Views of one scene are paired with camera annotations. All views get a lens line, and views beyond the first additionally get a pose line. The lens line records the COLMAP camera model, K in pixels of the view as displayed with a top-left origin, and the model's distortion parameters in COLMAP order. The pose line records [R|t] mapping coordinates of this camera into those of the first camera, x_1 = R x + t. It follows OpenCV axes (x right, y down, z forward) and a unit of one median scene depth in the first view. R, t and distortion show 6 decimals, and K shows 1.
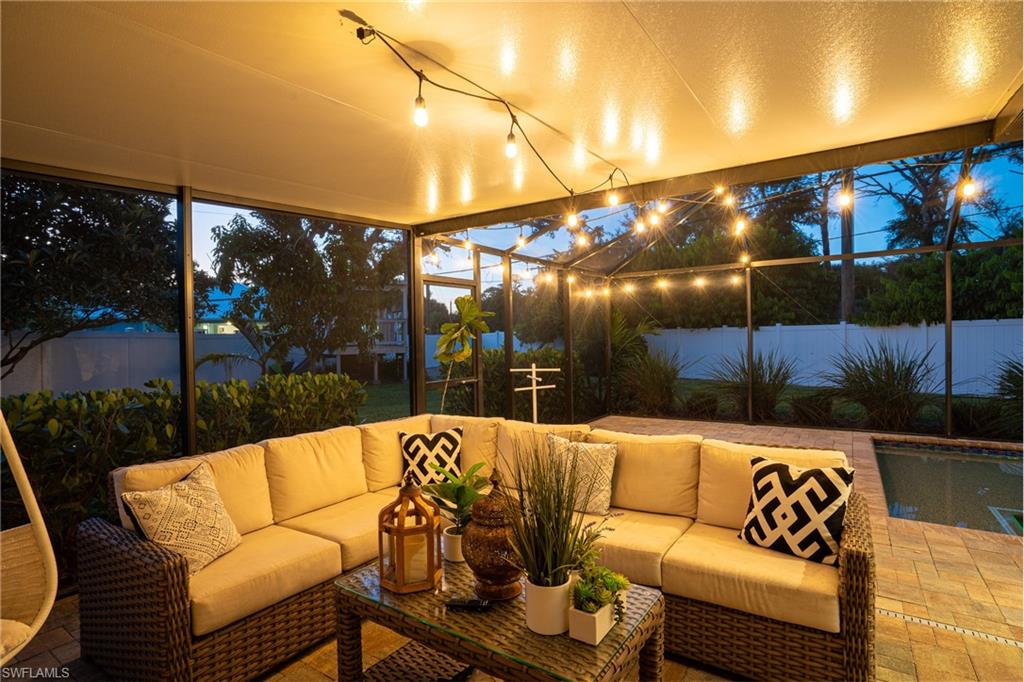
lens RADIAL K [[518.8, 0, 512.0], [0, 518.8, 341.0], [0, 0, 1]] dist [-0.013805, 0.000358]
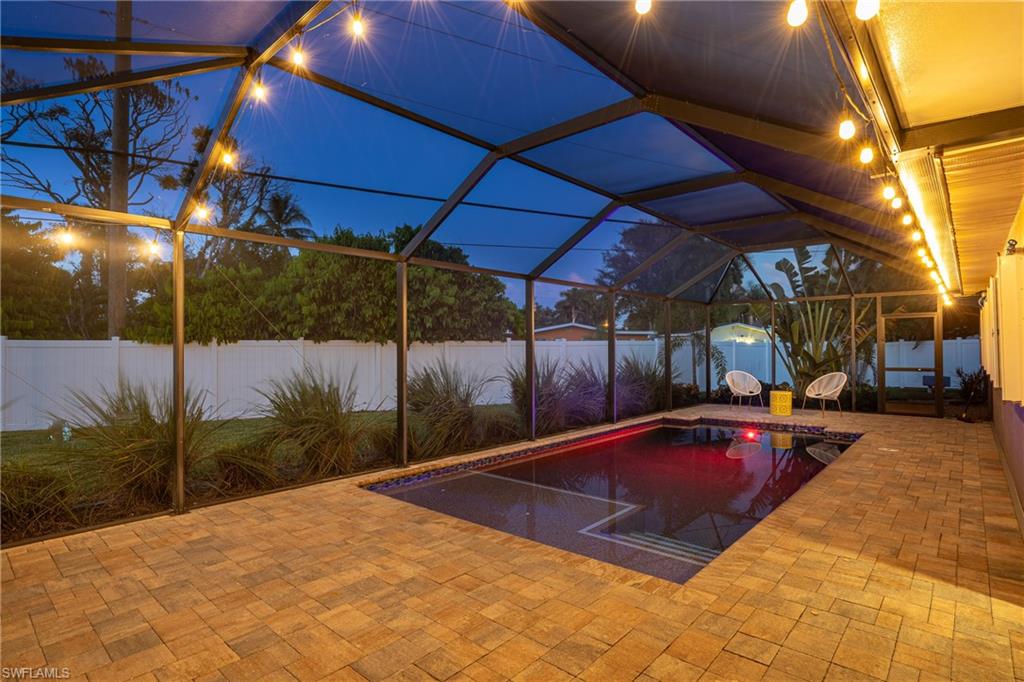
lens RADIAL K [[518.8, 0, 512.0], [0, 518.8, 341.0], [0, 0, 1]] dist [-0.013805, 0.000358]
pose [[0.136332, 0.029020, 0.990238, -0.030692], [0.009400, 0.999488, -0.030585, -0.002723], [-0.990619, 0.013478, 0.135989, 0.362983]]
